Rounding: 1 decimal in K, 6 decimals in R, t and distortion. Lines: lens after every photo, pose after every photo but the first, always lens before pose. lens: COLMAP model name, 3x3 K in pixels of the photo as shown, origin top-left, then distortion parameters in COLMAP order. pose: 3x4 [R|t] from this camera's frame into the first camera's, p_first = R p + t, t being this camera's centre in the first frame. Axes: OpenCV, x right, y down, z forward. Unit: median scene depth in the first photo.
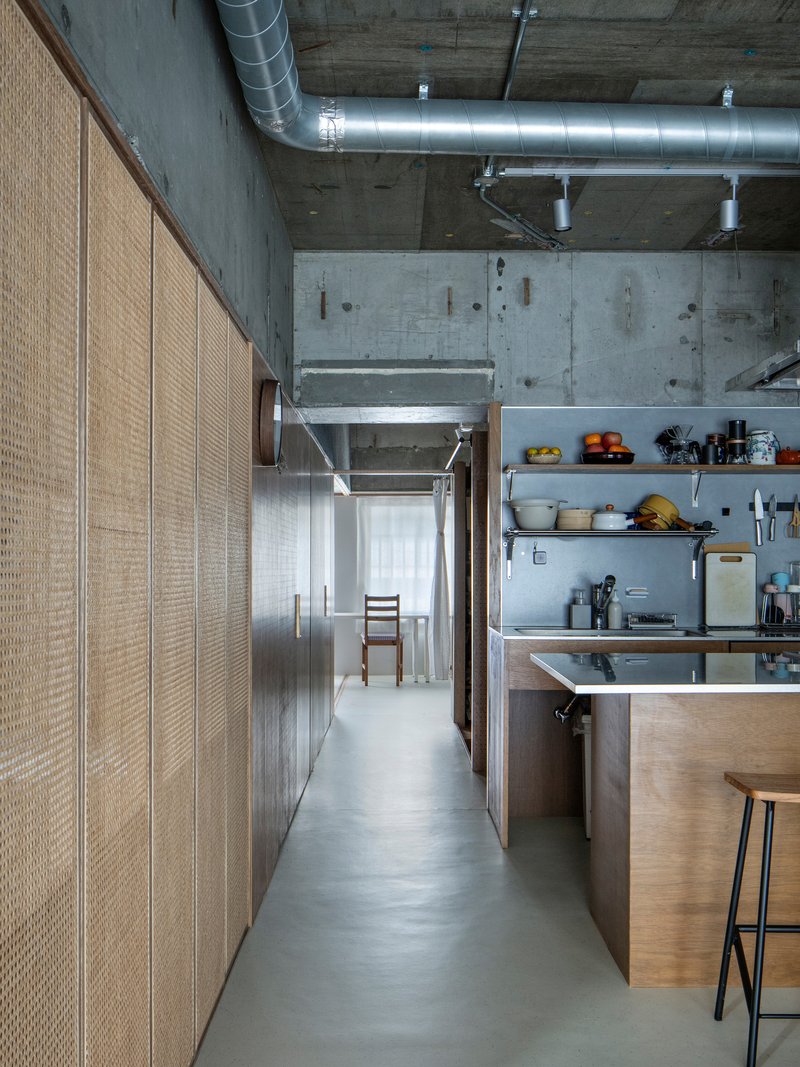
lens RADIAL K [[876.5, 0, 399.8], [0, 876.5, 538.5], [0, 0, 1]] dist [-0.007815, -0.000479]
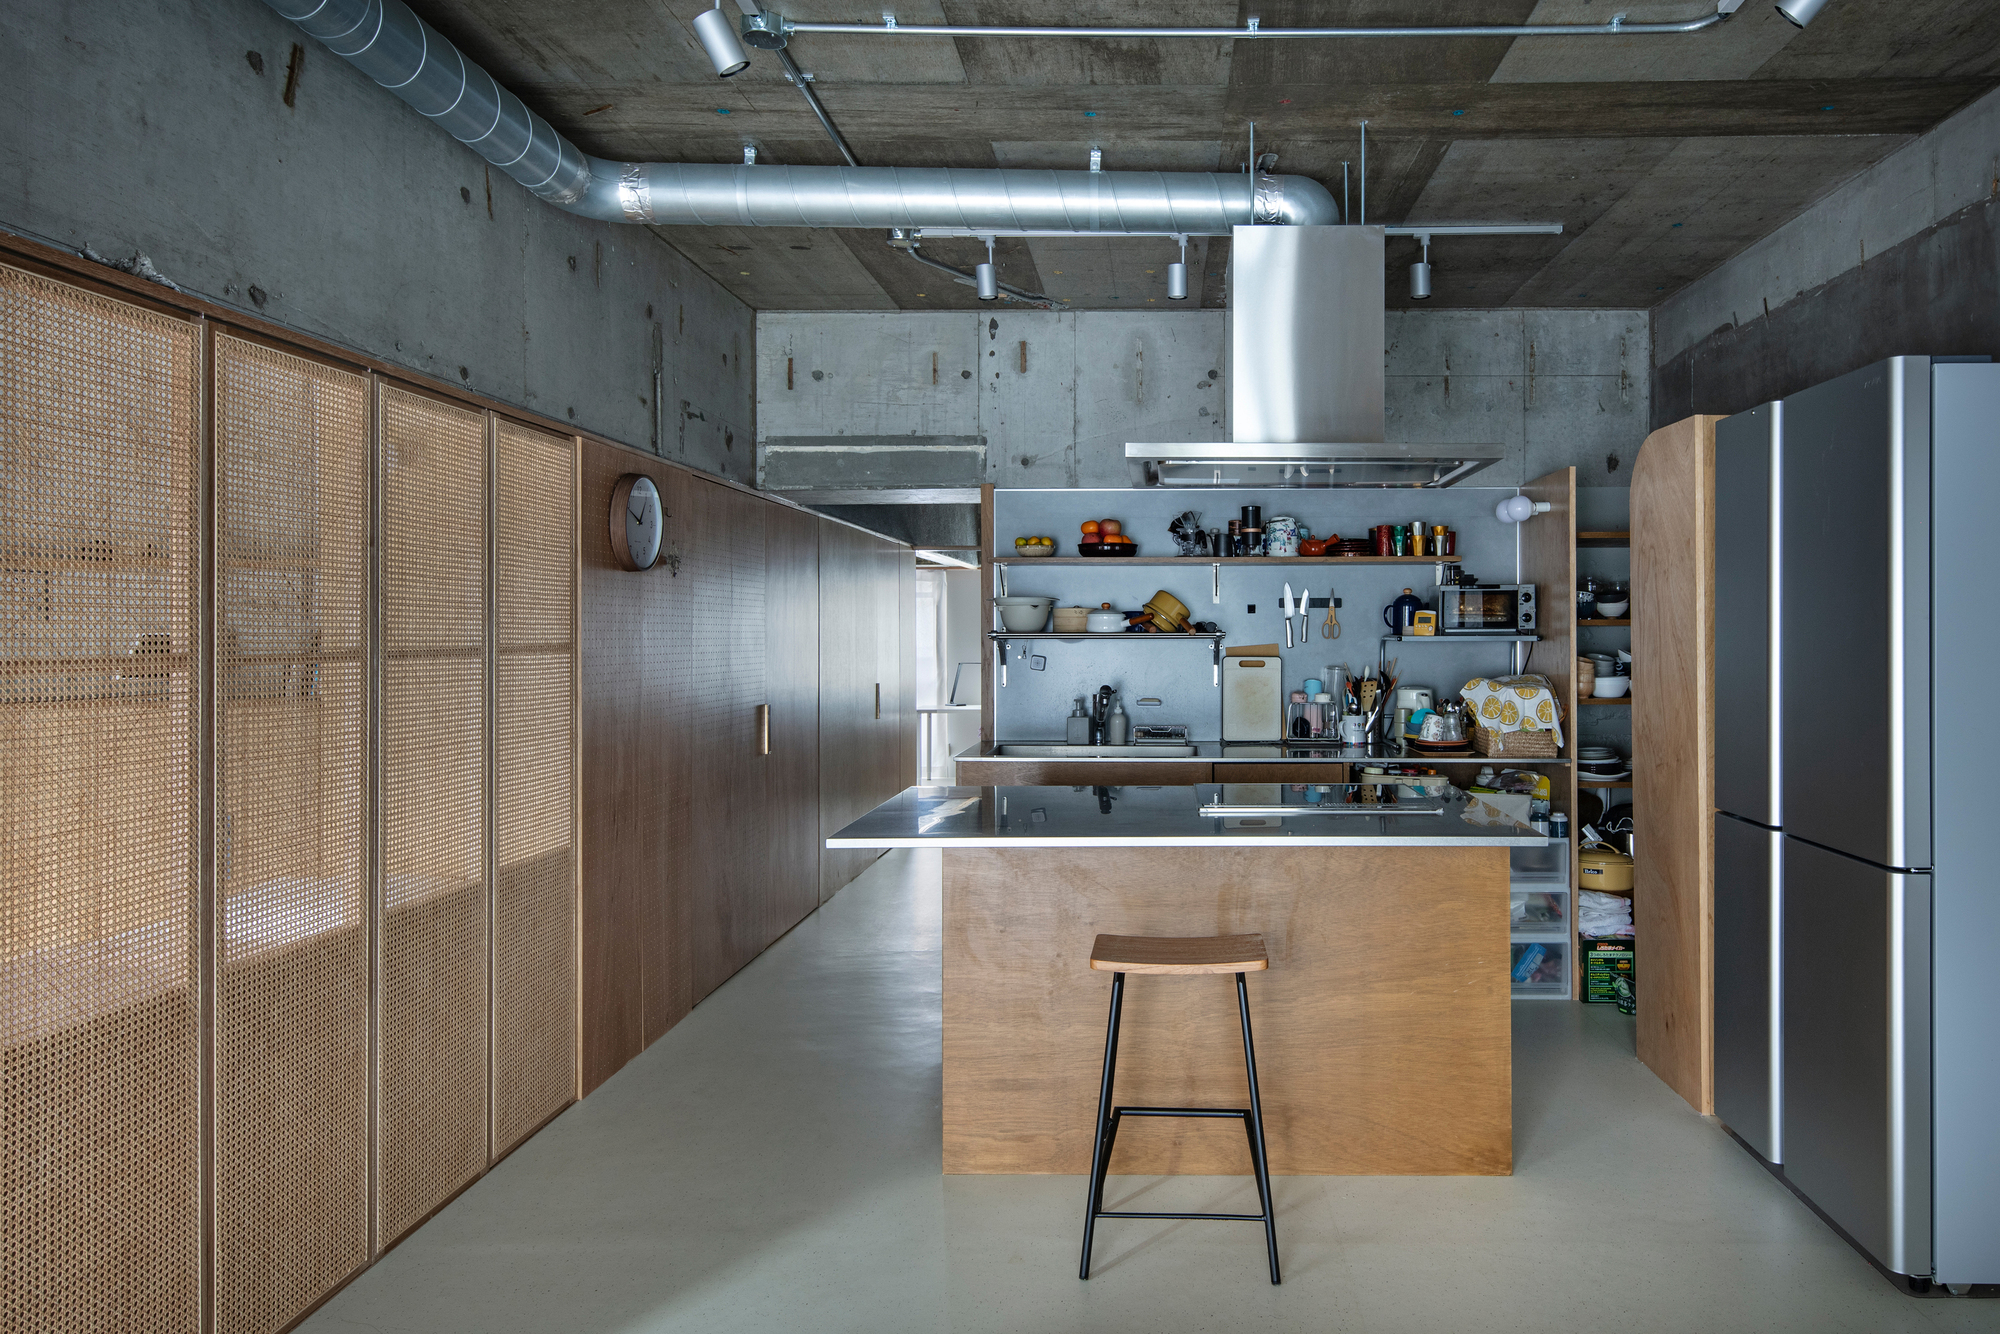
lens RADIAL K [[1014.4, 0, 1003.0], [0, 1014.4, 623.2], [0, 0, 1]] dist [0.000890, -0.000264]
pose [[0.999991, -0.003090, -0.002822, 0.126887], [0.003090, 0.999995, 0.000085, -0.017059], [0.002822, -0.000094, 0.999996, -0.010487]]
